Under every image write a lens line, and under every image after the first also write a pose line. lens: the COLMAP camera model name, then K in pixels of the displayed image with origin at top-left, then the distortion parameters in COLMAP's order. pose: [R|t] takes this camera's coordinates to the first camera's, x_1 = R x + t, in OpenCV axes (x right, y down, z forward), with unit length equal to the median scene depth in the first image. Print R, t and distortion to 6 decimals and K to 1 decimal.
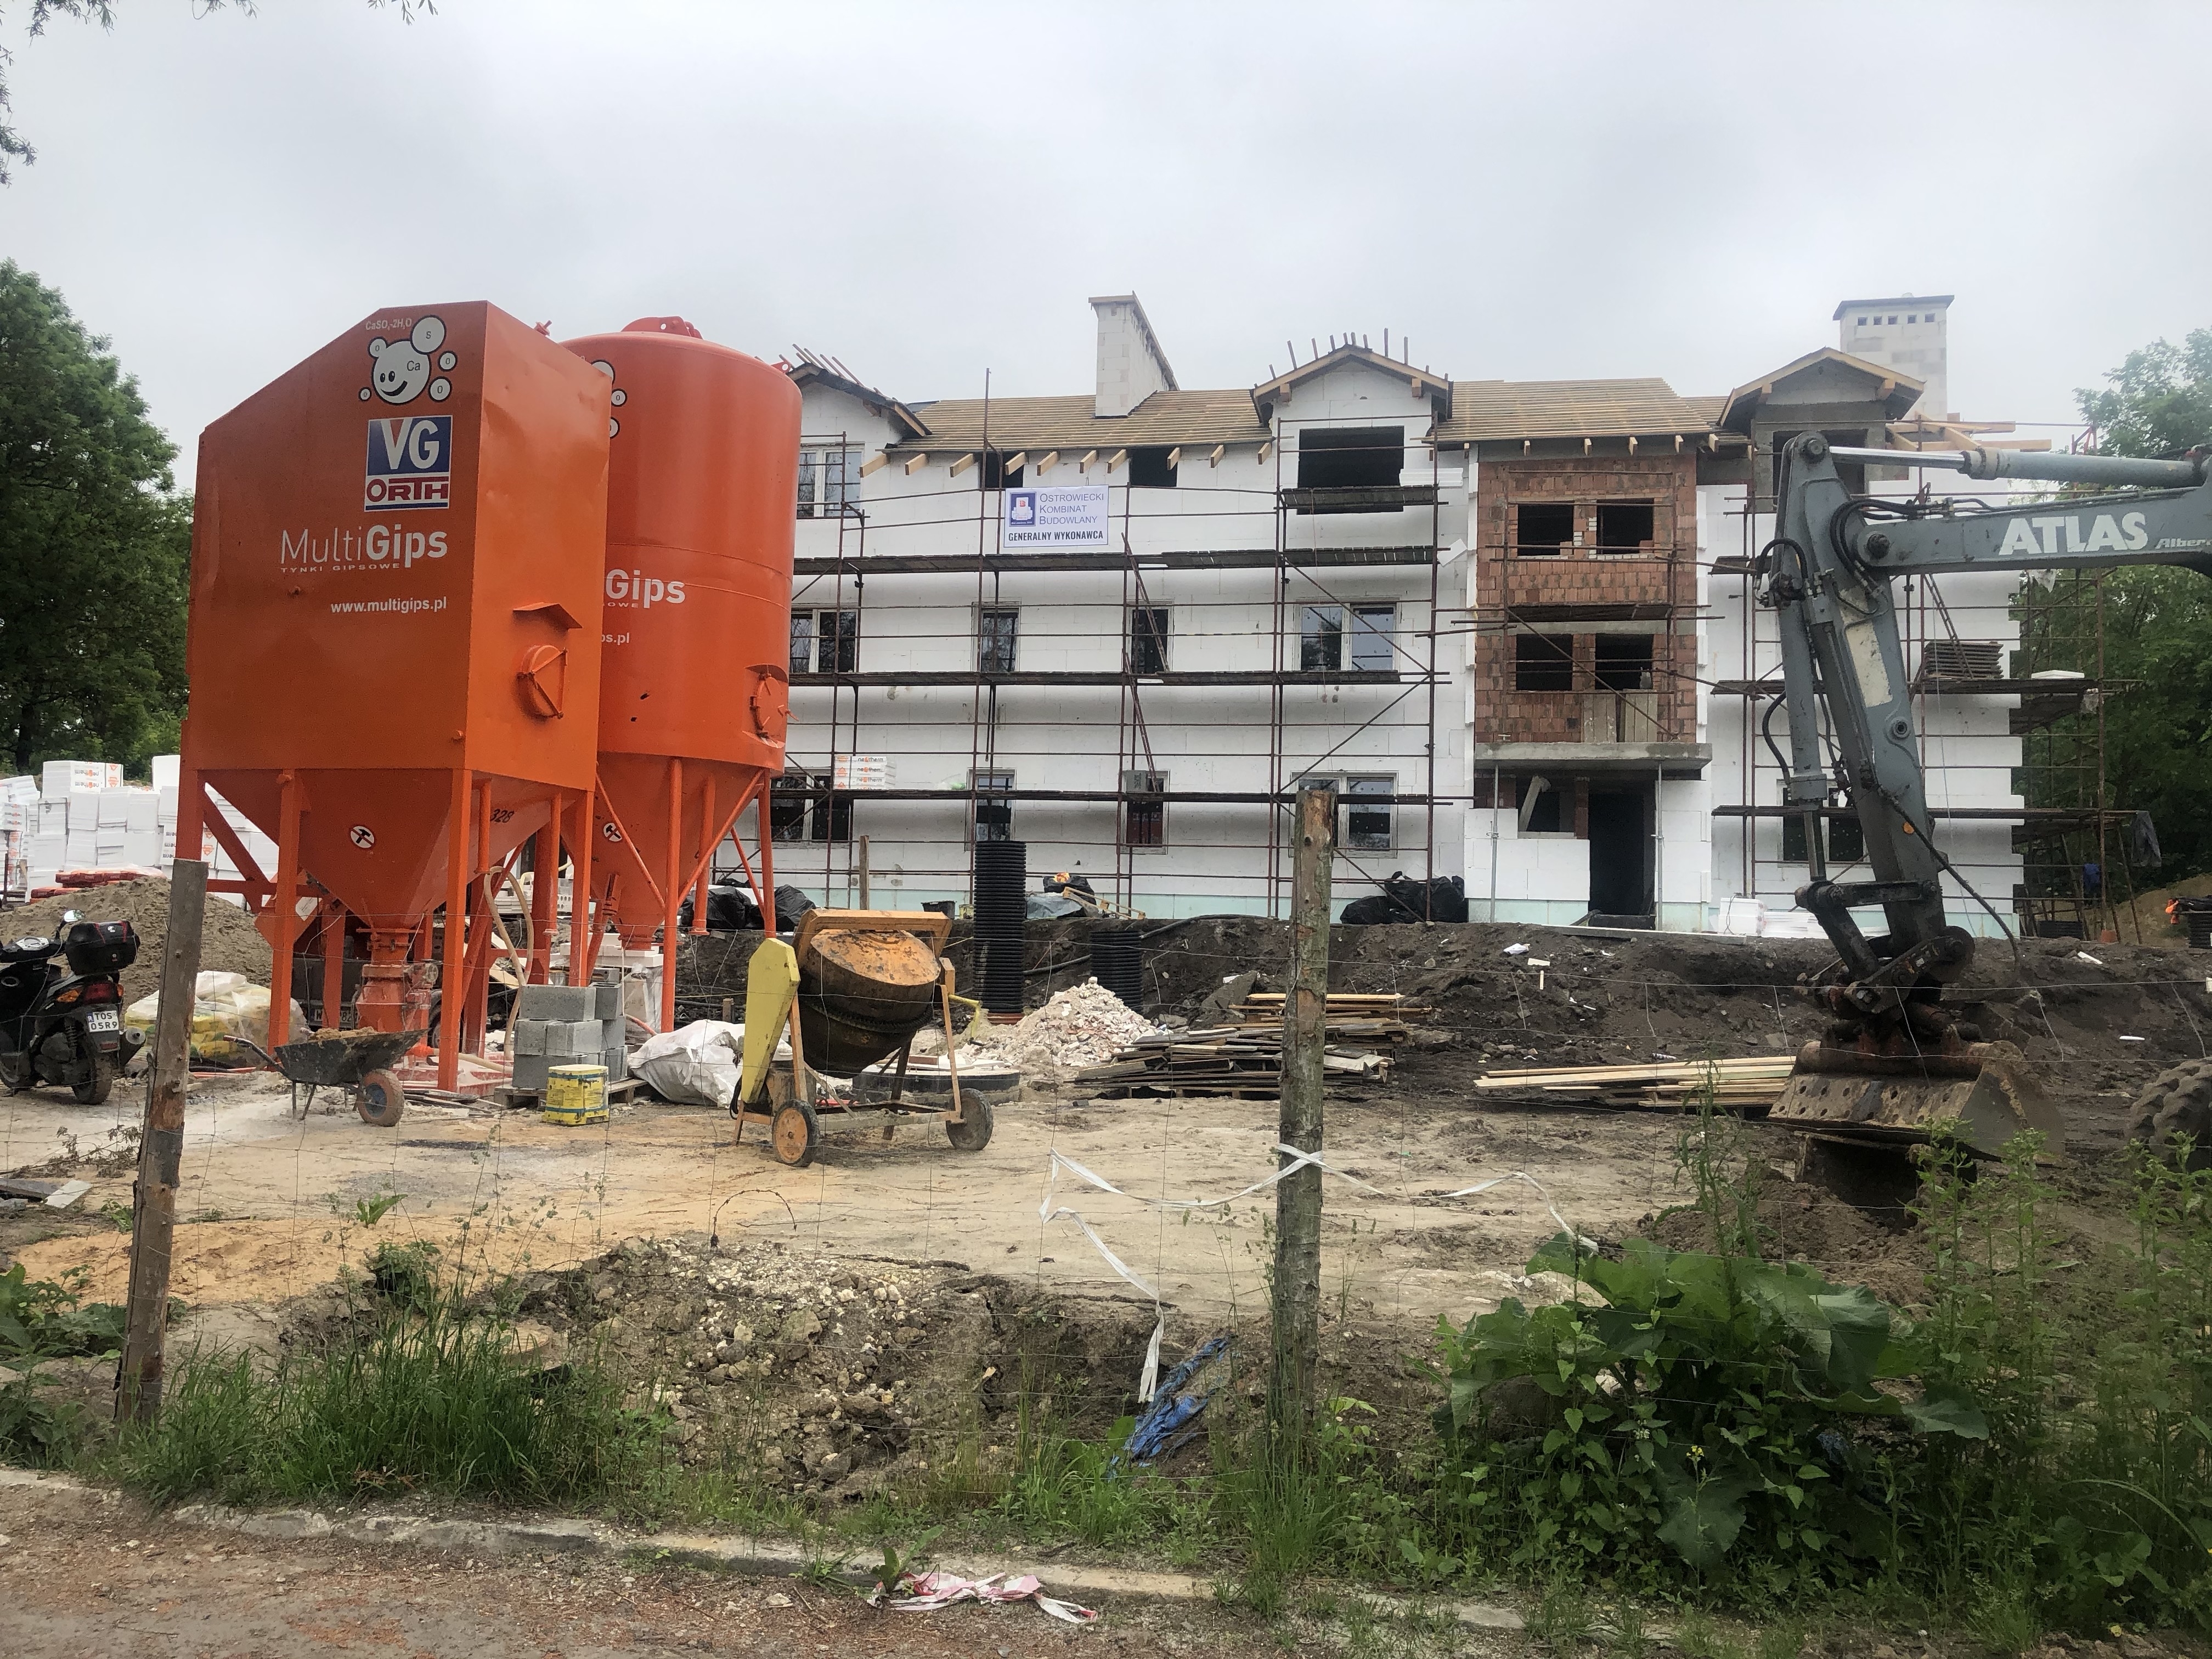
lens RADIAL K [[1801.4, 0, 1080.6], [0, 1801.4, 818.7], [0, 0, 1]] dist [0.033538, -0.034065]
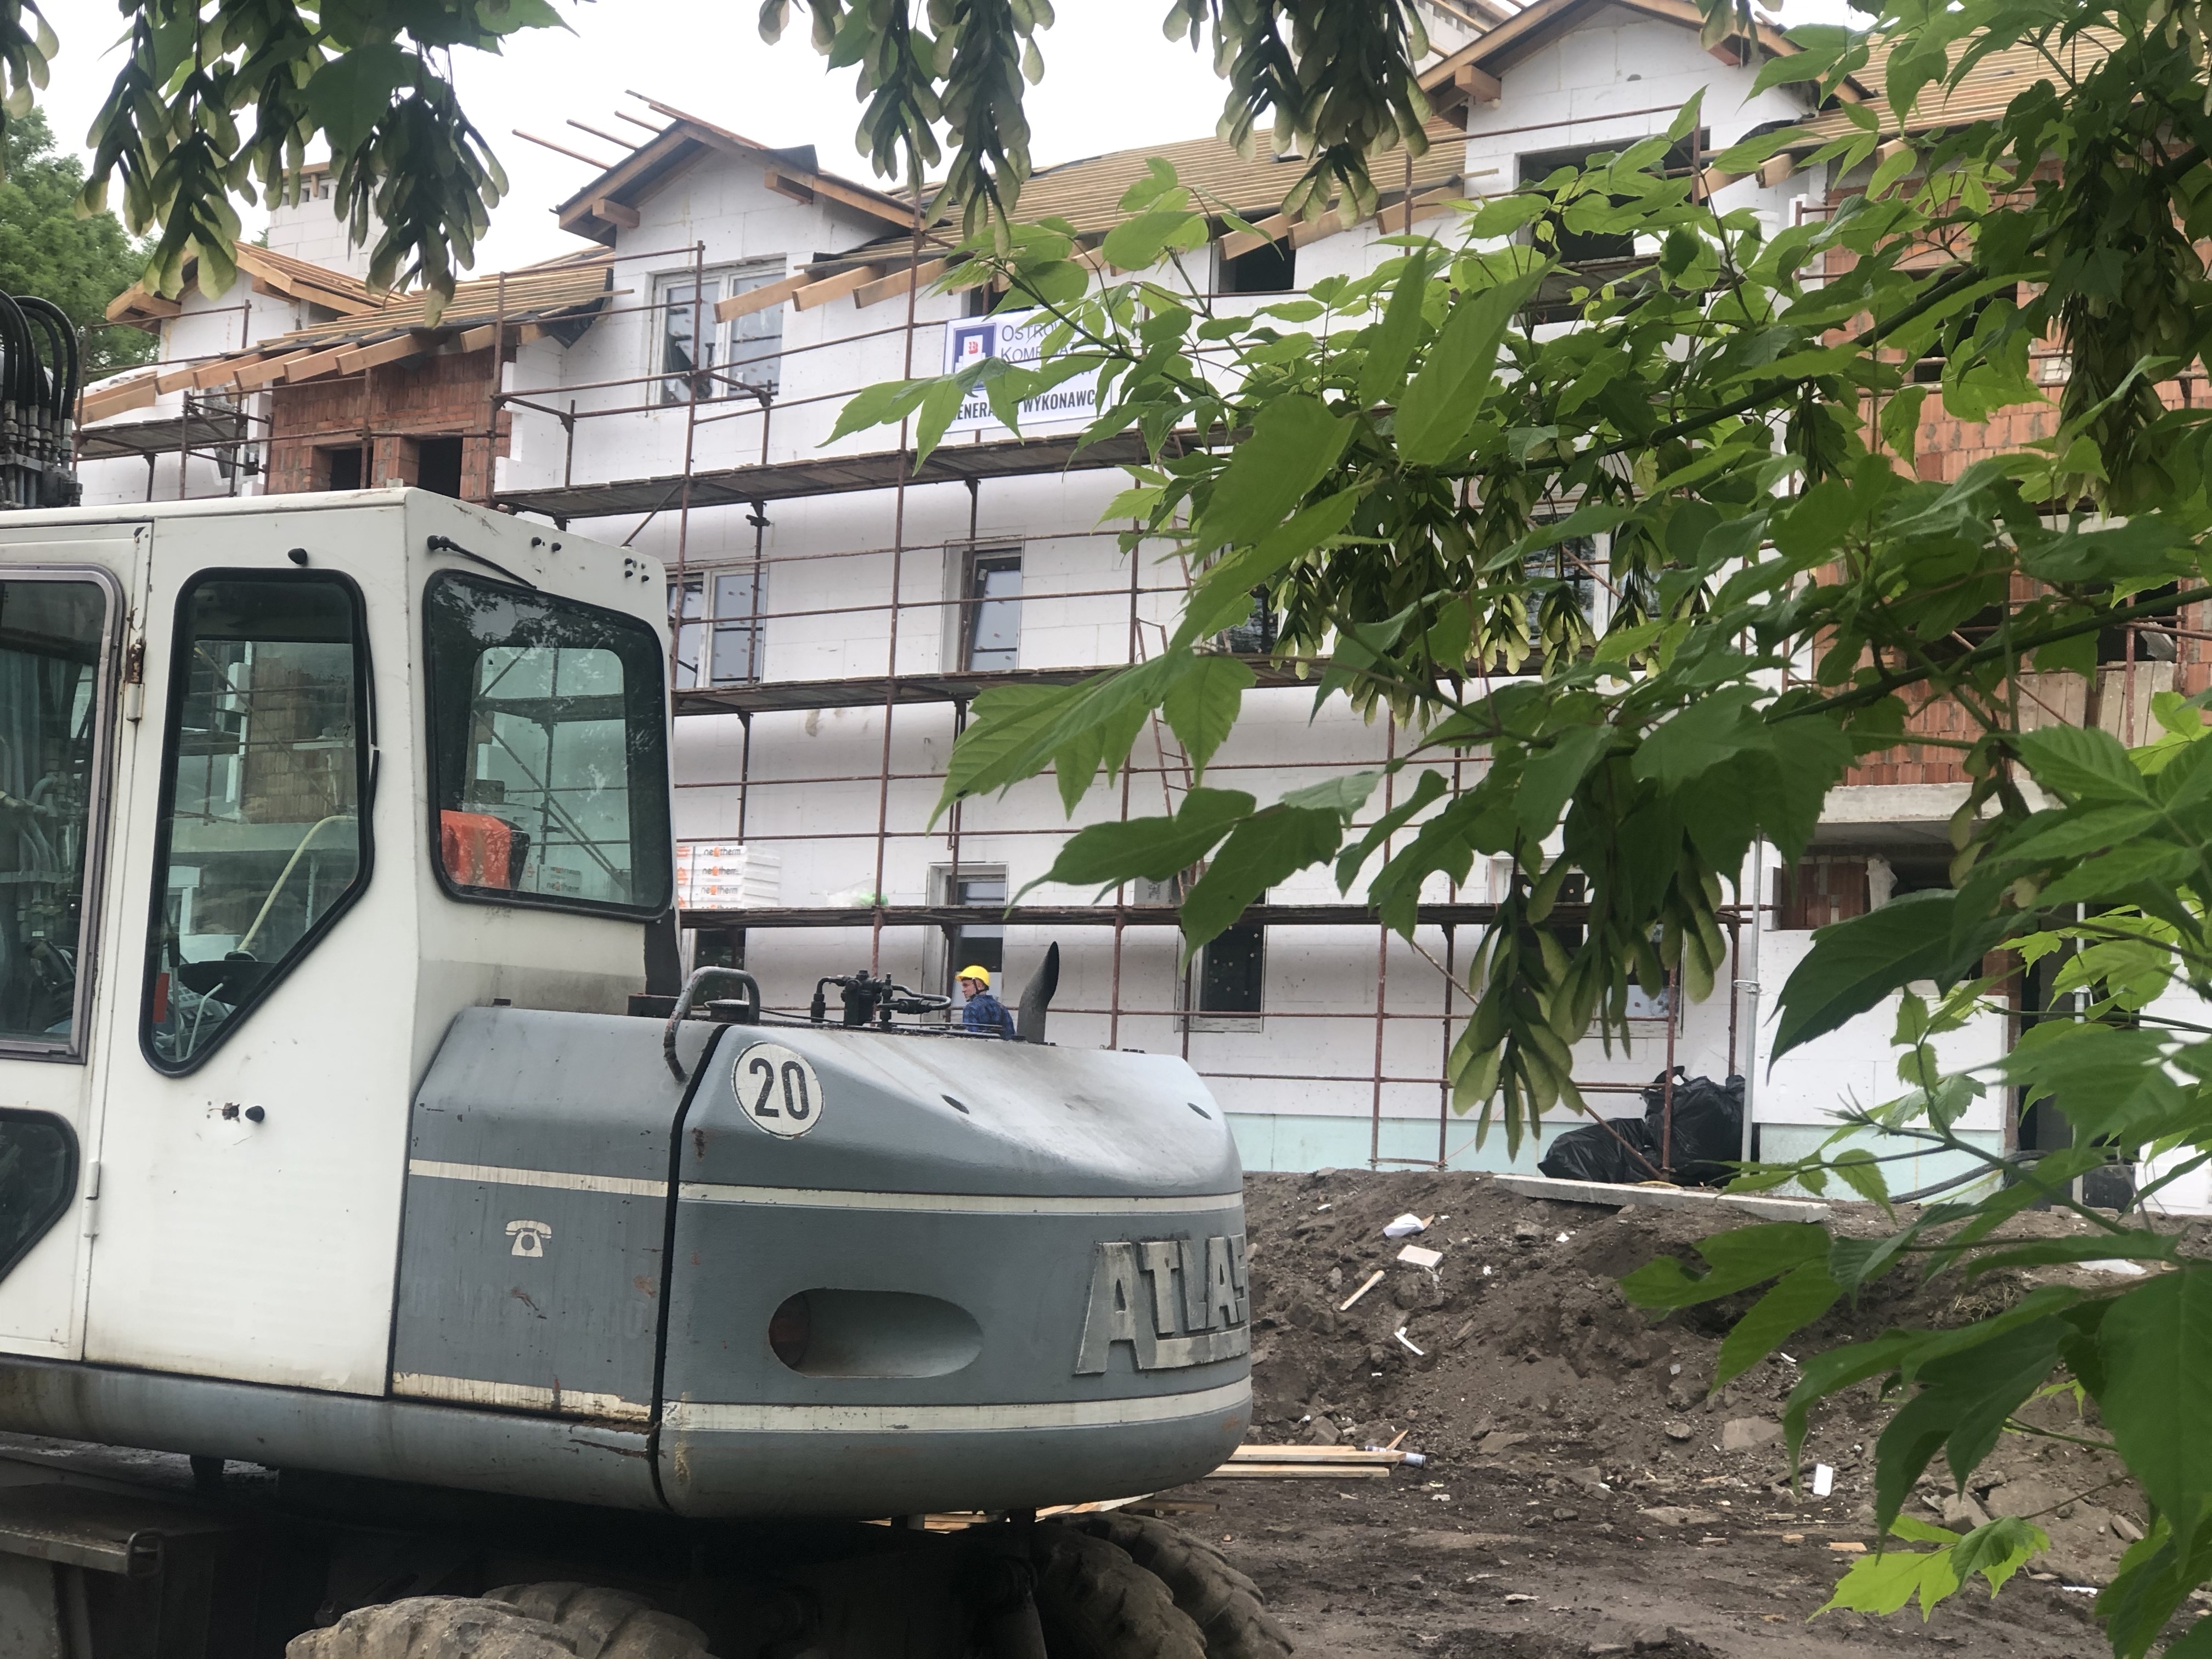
lens RADIAL K [[3628.6, 0, 1091.8], [0, 3628.6, 828.5], [0, 0, 1]] dist [0.006954, 0.000000]
pose [[0.924294, -0.023457, -0.380959, 0.377634], [0.009290, 0.999197, -0.038984, 0.002905], [0.381568, 0.032493, 0.923770, 0.056859]]
